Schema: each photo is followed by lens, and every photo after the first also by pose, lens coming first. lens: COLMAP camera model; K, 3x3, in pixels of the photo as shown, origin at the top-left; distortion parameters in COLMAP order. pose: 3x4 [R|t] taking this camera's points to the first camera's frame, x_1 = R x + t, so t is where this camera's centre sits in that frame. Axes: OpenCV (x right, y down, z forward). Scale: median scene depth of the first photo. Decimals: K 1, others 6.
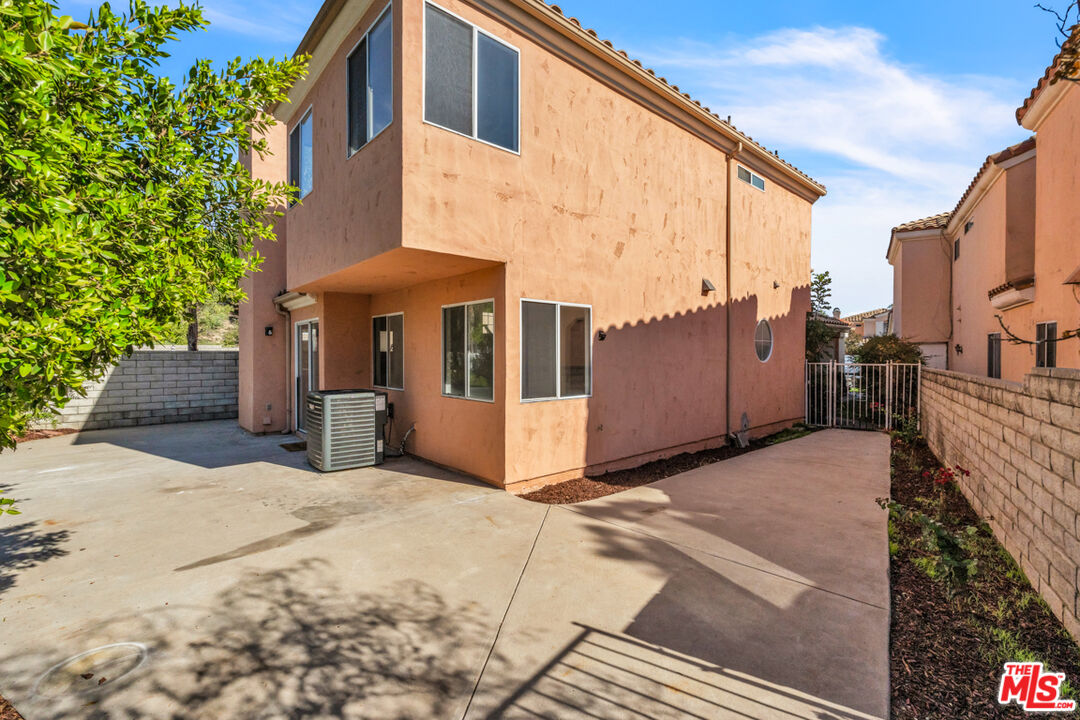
lens RADIAL K [[475.9, 0, 539.2], [0, 475.9, 359.6], [0, 0, 1]] dist [-0.007228, 0.001046]
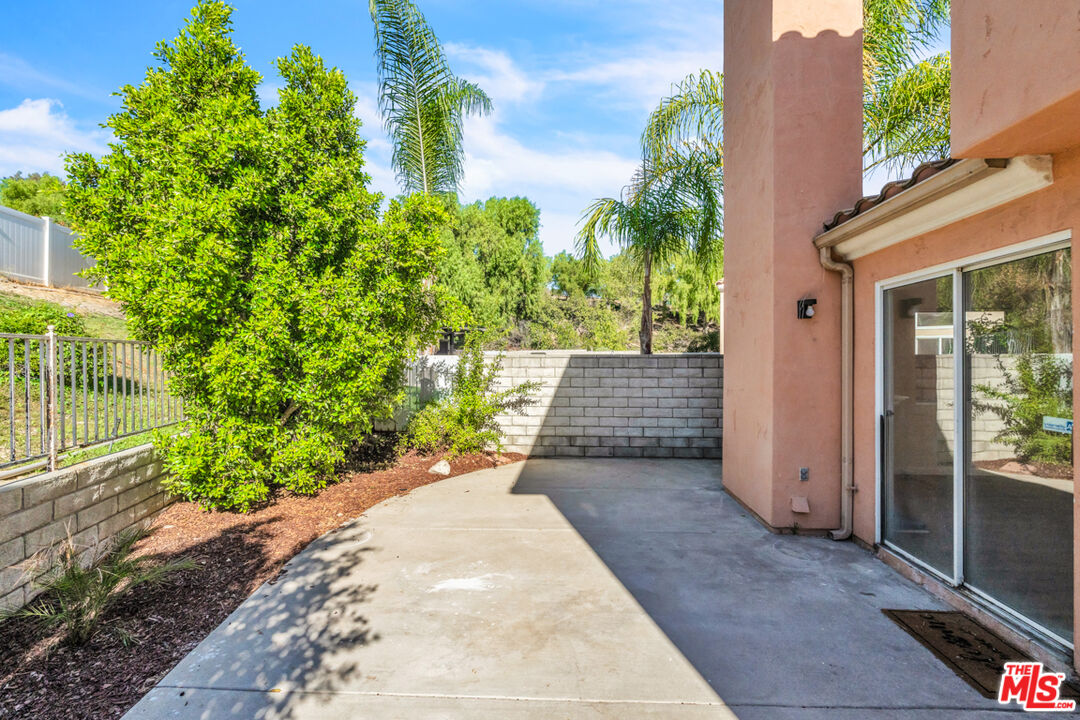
lens RADIAL K [[475.9, 0, 544.9], [0, 475.9, 358.9], [0, 0, 1]] dist [-0.007228, 0.001046]
pose [[0.702400, -0.000716, -0.711782, -0.426327], [-0.008087, 0.999927, -0.008986, -0.005800], [0.711736, 0.012068, 0.702343, 0.507907]]
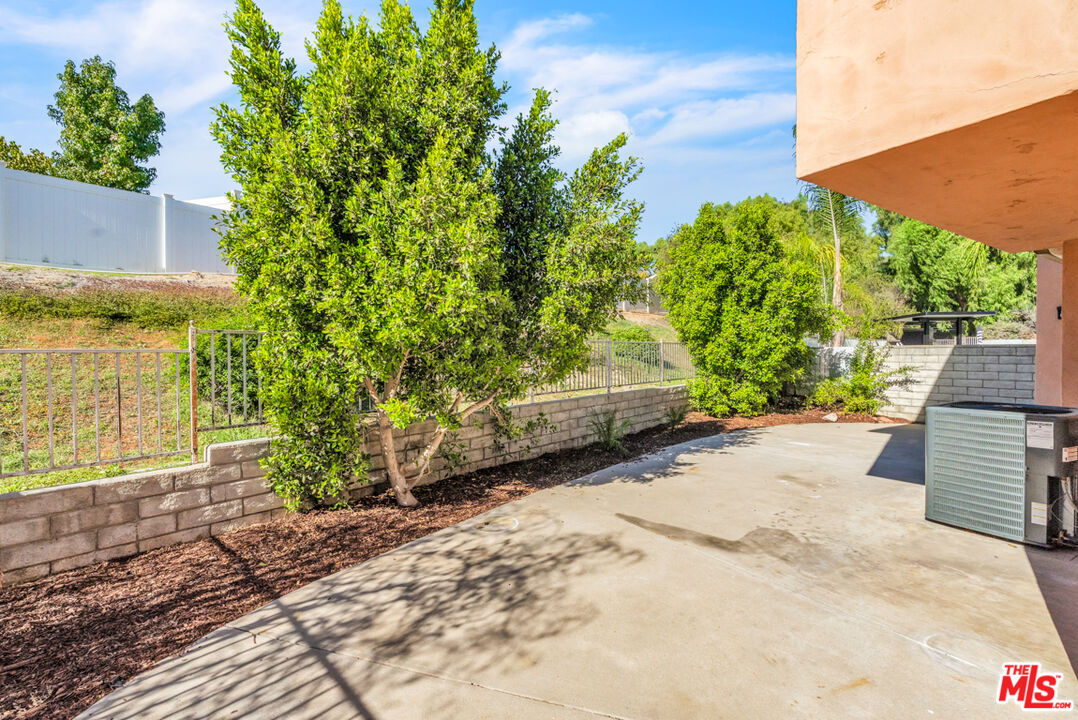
lens RADIAL K [[475.0, 0, 538.3], [0, 475.0, 360.7], [0, 0, 1]] dist [-0.007228, 0.001046]
pose [[-0.163538, 0.016999, -0.986391, 0.212101], [-0.007542, 0.999801, 0.018480, 0.001170], [0.986508, 0.010461, -0.163378, 0.387399]]
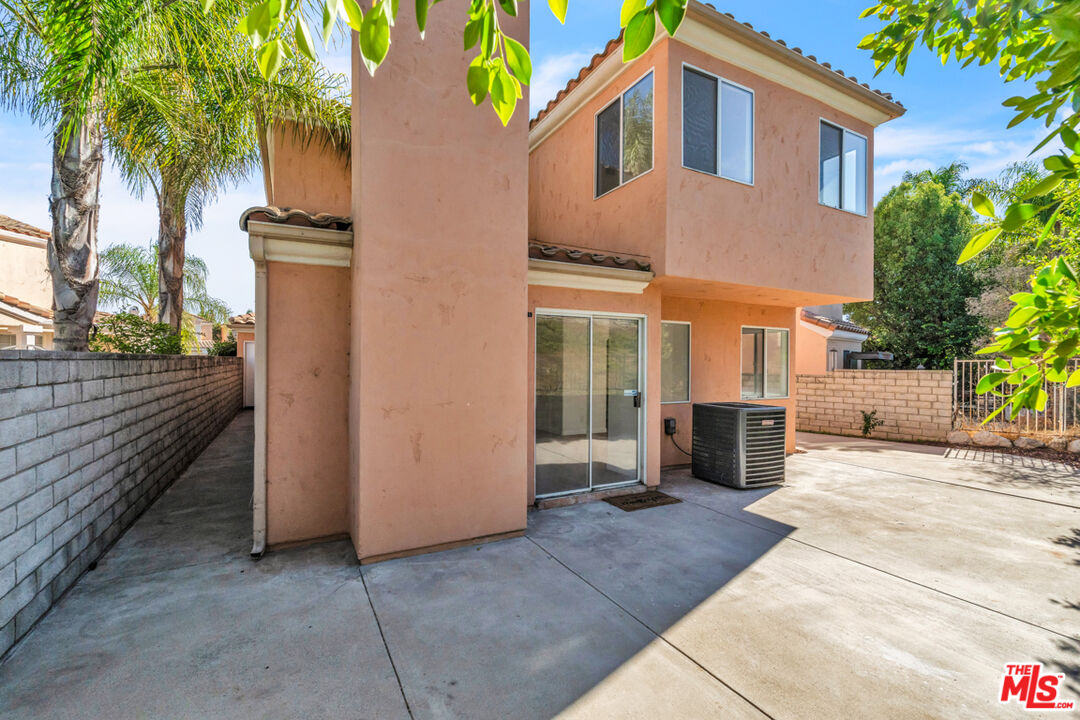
lens RADIAL K [[475.9, 0, 539.5], [0, 475.9, 360.7], [0, 0, 1]] dist [-0.007228, 0.001046]
pose [[0.230705, 0.001234, 0.973023, -1.034523], [0.006722, 0.999973, -0.002862, -0.013800], [-0.973001, 0.007201, 0.230690, 0.856806]]
